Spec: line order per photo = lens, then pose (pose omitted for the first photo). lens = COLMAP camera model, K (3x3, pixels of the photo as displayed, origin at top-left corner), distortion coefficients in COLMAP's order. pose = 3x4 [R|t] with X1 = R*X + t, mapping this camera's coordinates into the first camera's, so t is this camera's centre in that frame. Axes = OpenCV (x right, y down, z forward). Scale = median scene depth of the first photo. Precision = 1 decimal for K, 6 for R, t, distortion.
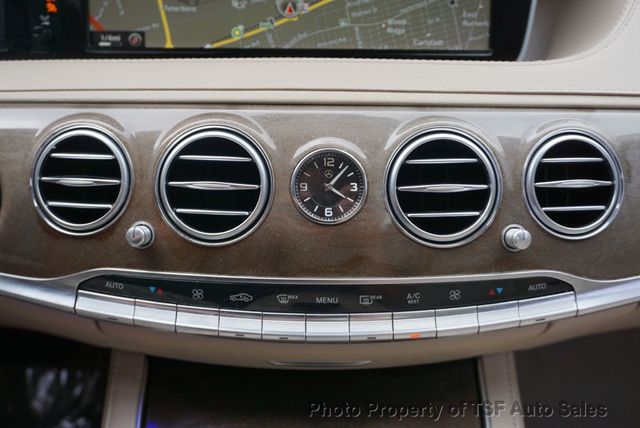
lens RADIAL K [[572.5, 0, 318.8], [0, 572.5, 217.7], [0, 0, 1]] dist [0.017885, -0.029503]
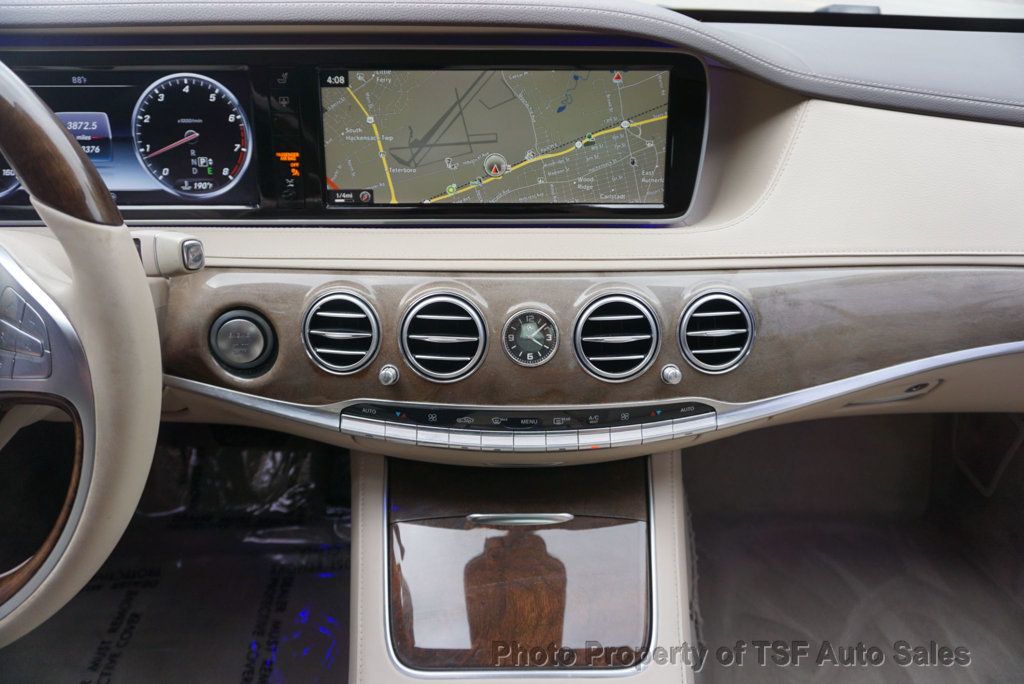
lens RADIAL K [[689.4, 0, 512.7], [0, 689.4, 335.9], [0, 0, 1]] dist [0.000481, 0.004761]
pose [[0.999962, -0.008592, 0.001117, -0.024196], [0.008376, 0.991615, 0.128959, -0.258191], [-0.002216, -0.128945, 0.991649, -0.564076]]
